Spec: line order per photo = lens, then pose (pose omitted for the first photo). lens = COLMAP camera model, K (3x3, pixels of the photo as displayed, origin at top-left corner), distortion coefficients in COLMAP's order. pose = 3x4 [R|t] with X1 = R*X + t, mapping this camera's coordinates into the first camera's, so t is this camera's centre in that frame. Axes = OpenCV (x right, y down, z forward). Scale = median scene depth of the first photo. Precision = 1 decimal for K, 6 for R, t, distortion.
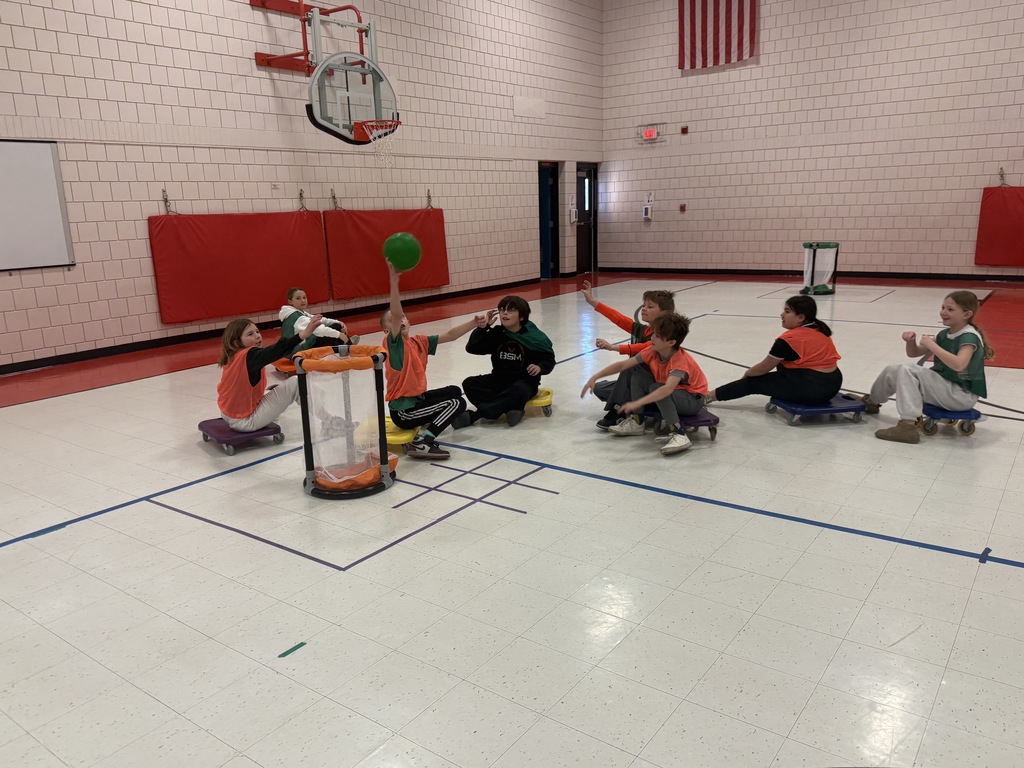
lens RADIAL K [[766.4, 0, 507.3], [0, 766.4, 391.5], [0, 0, 1]] dist [-0.004882, -0.025807]
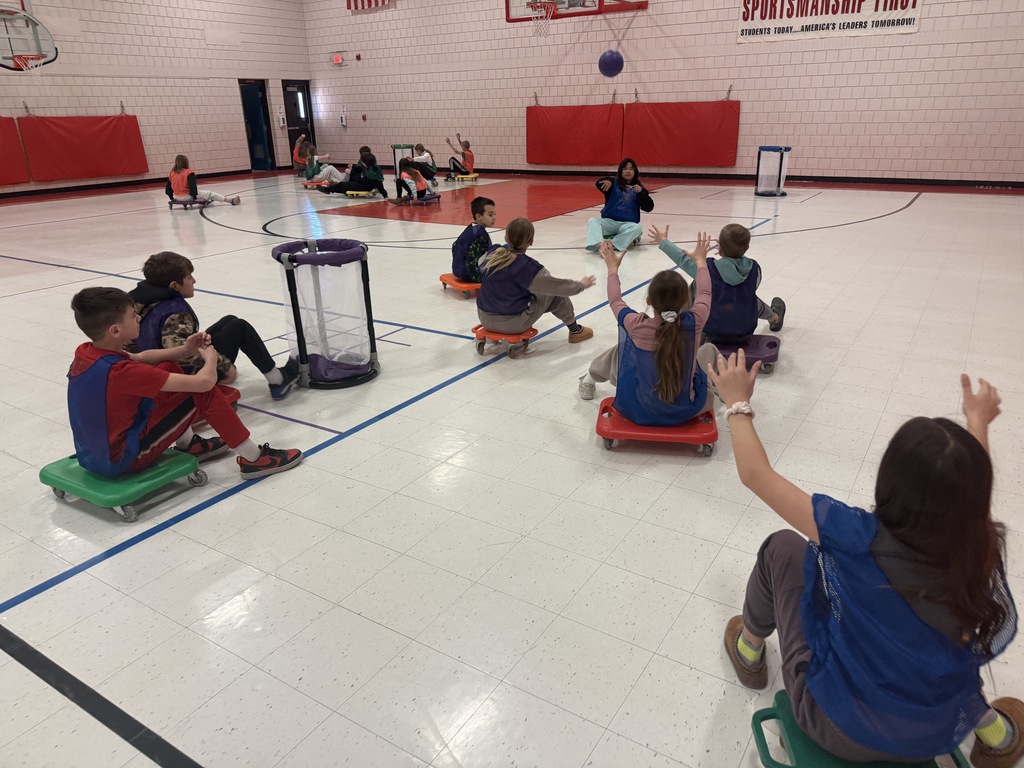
lens RADIAL K [[730.7, 0, 531.5], [0, 730.7, 354.1], [0, 0, 1]] dist [0.013043, -0.020474]
pose [[0.998315, -0.000831, 0.058018, 0.534821], [-0.004258, 0.996153, 0.087528, 0.067068], [-0.057868, -0.087627, 0.994471, -0.372827]]
